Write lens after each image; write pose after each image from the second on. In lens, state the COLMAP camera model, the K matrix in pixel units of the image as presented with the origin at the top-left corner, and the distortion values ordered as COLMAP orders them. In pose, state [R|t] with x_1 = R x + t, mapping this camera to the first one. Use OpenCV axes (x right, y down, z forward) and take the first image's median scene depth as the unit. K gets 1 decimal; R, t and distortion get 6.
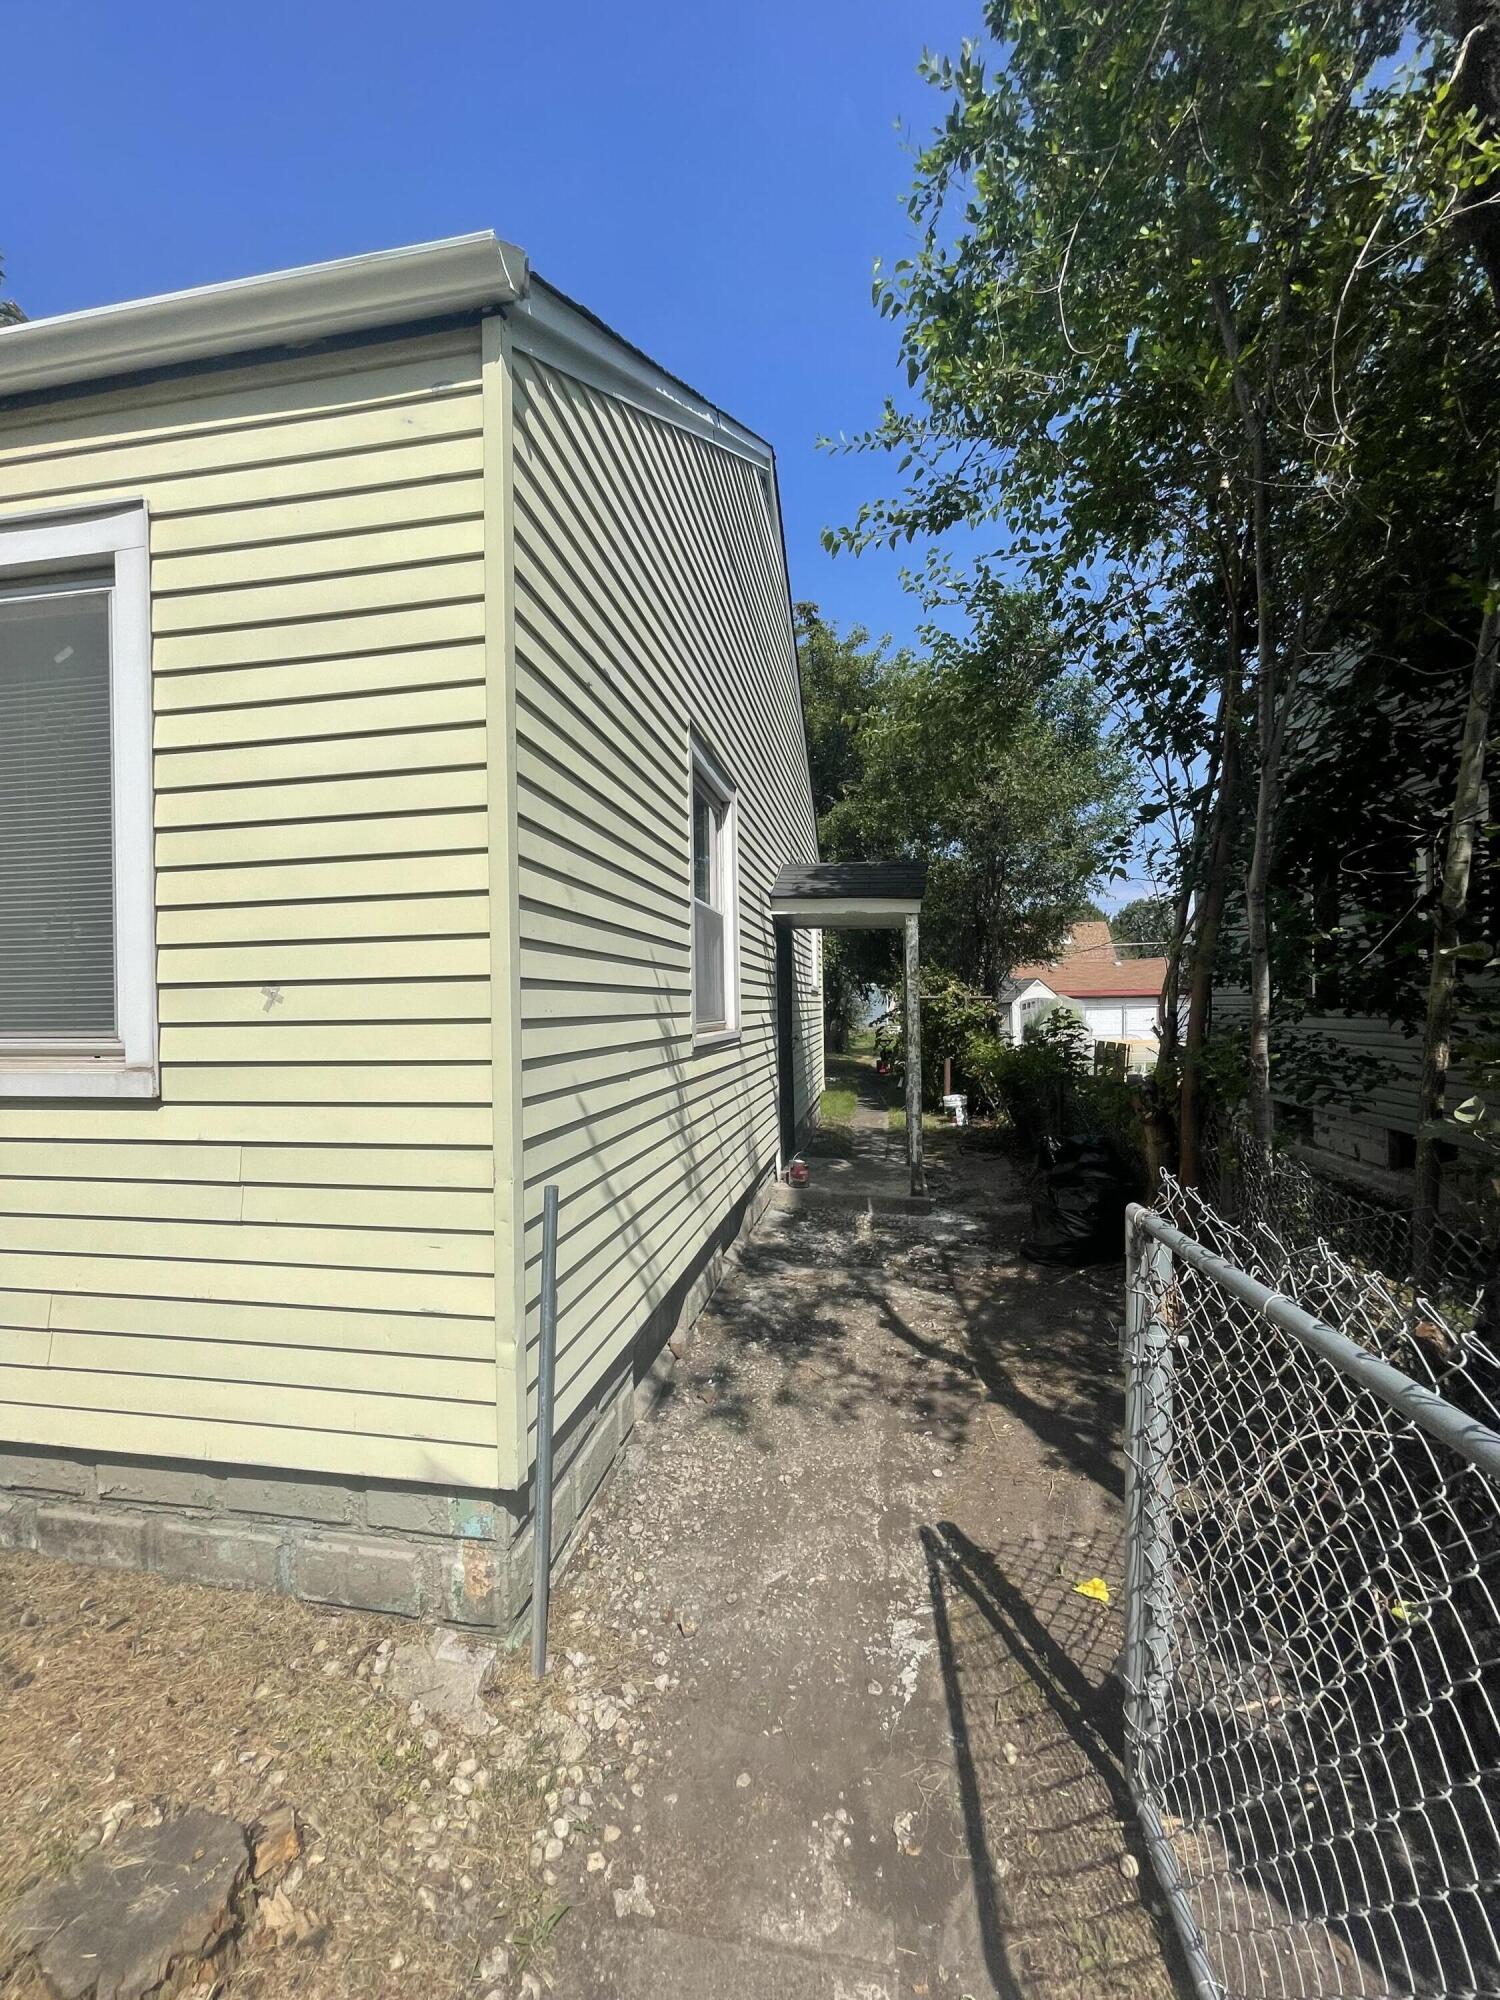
lens RADIAL K [[787.8, 0, 739.1], [0, 787.8, 997.6], [0, 0, 1]] dist [-0.019249, 0.007354]
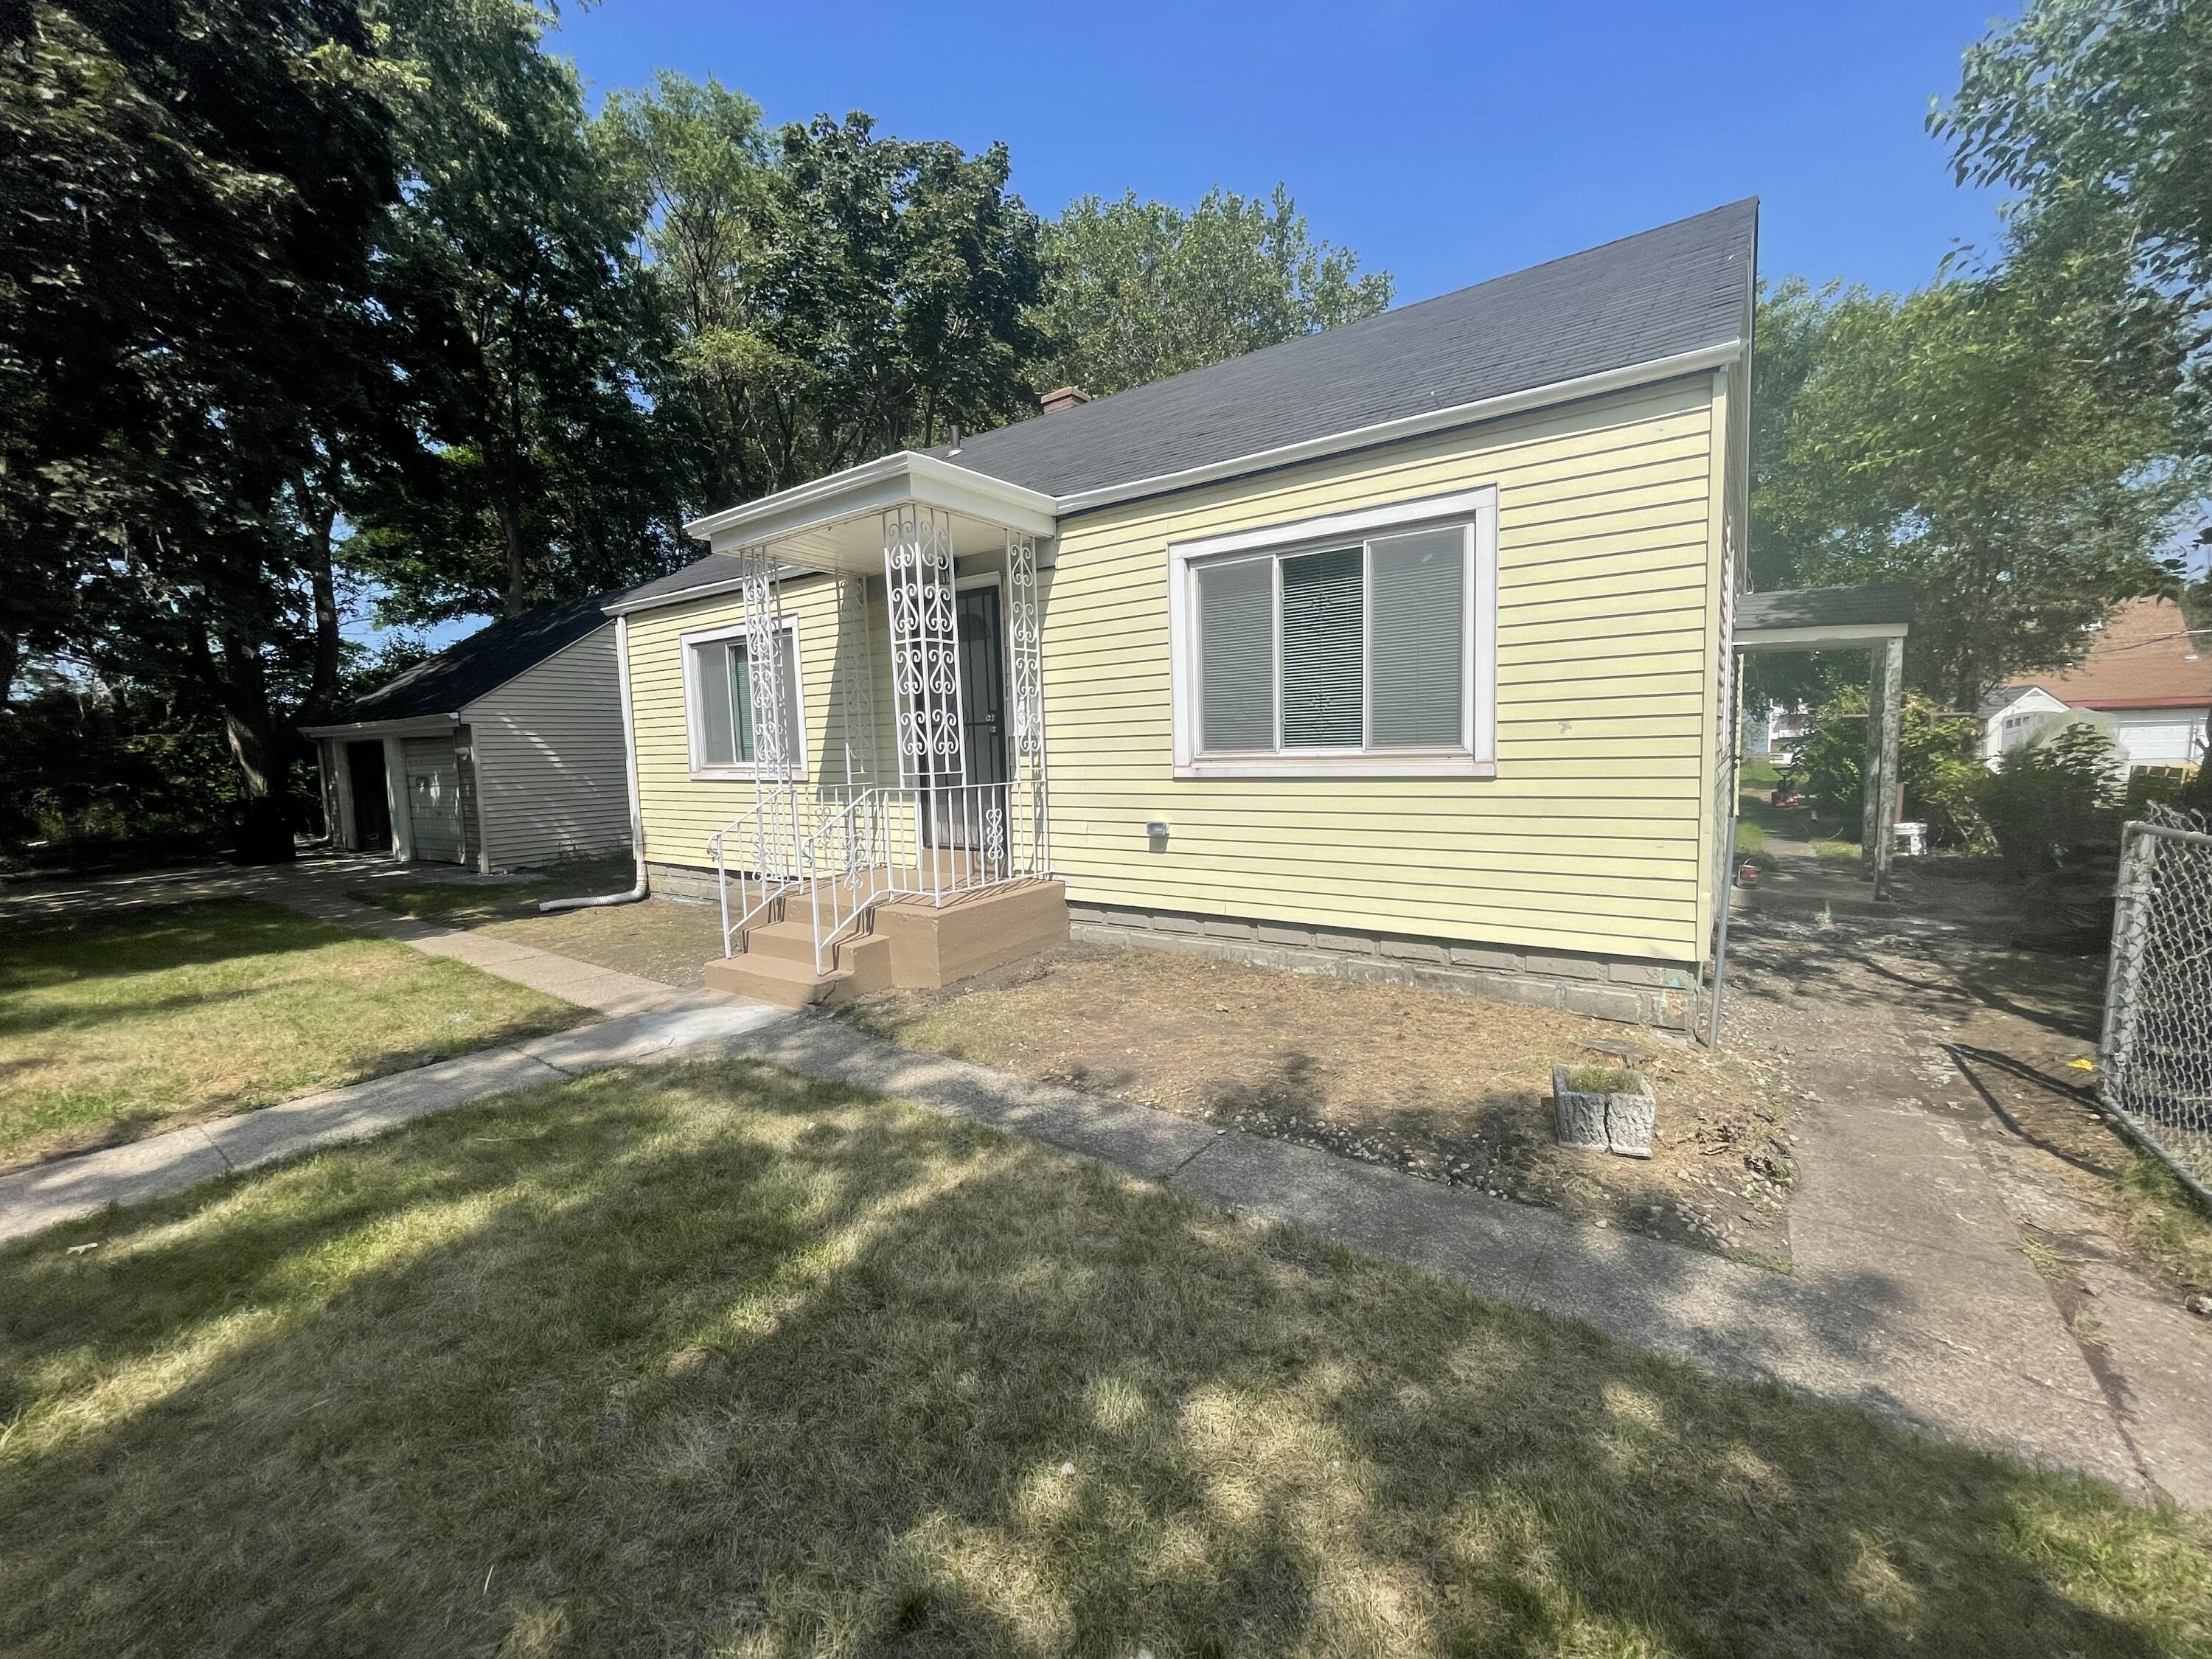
lens RADIAL K [[883.1, 0, 1106.0], [0, 883.1, 829.5], [0, 0, 1]] dist [-0.005805, 0.000688]
pose [[0.904359, 0.026294, -0.425962, -0.618261], [0.023144, 0.993610, 0.110471, -0.013336], [0.426144, -0.109764, 0.897972, -1.455542]]
